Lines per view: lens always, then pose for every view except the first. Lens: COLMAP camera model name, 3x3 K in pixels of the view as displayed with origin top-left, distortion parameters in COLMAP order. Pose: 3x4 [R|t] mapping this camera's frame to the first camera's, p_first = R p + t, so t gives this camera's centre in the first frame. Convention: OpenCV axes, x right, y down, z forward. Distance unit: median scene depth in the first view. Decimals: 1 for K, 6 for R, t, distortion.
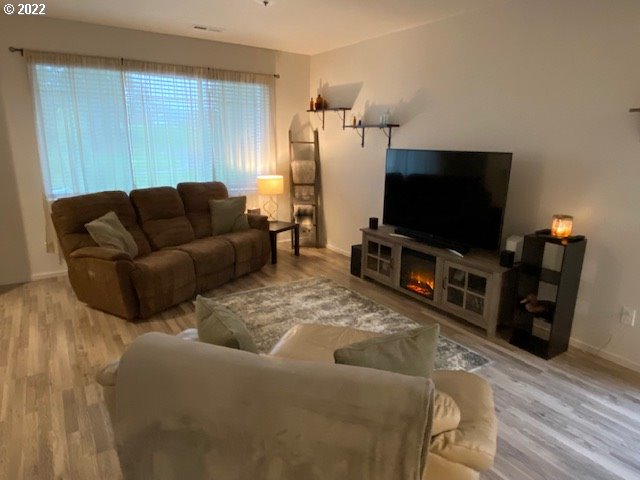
lens RADIAL K [[412.0, 0, 322.7], [0, 412.0, 241.5], [0, 0, 1]] dist [0.073577, -0.067529]
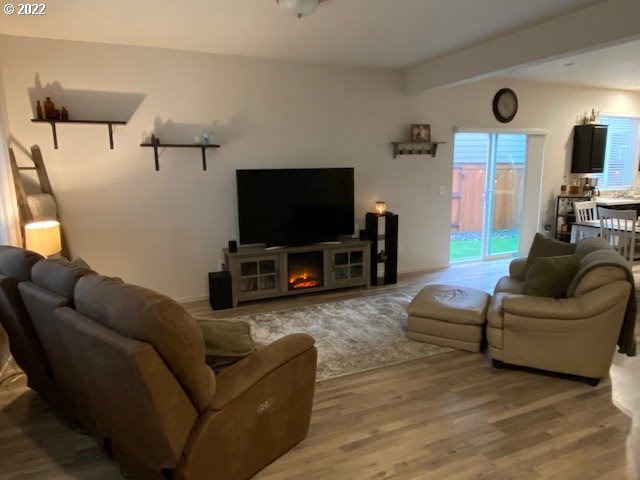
lens RADIAL K [[424.4, 0, 320.4], [0, 424.4, 240.6], [0, 0, 1]] dist [0.063950, -0.071689]
pose [[0.168700, -0.186659, 0.967832, -0.801217], [0.255033, 0.956734, 0.140065, -0.143605], [-0.952102, 0.223200, 0.209005, 0.597433]]
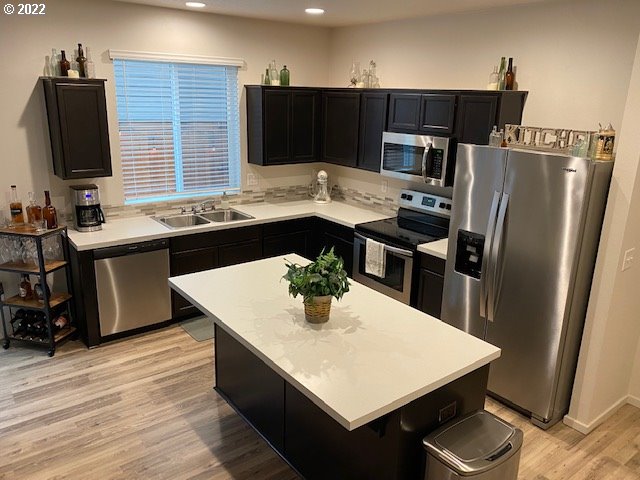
lens RADIAL K [[503.1, 0, 321.7], [0, 503.1, 238.1], [0, 0, 1]] dist [0.084521, -0.131154]
pose [[-0.070826, -0.293344, 0.953380, -0.051418], [0.212562, 0.929388, 0.301753, 0.000353], [-0.974577, 0.224025, -0.003471, -0.415716]]
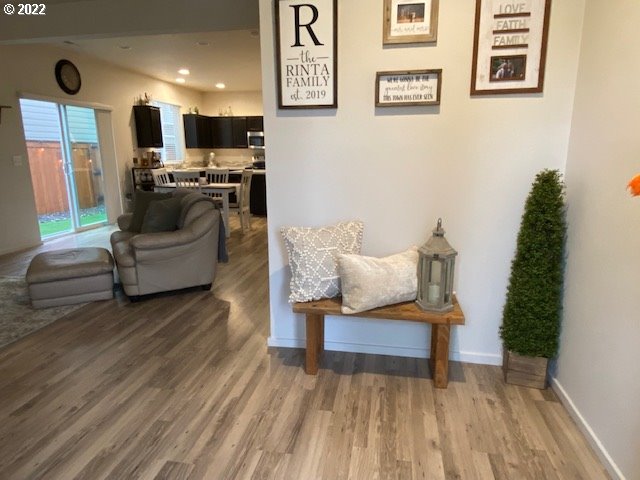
lens RADIAL K [[404.5, 0, 322.4], [0, 404.5, 240.7], [0, 0, 1]] dist [0.056599, -0.062066]
pose [[-0.723908, -0.159278, 0.671259, -0.853372], [0.161367, 0.906903, 0.389215, -0.116665], [-0.670760, 0.390074, -0.630812, 0.713559]]
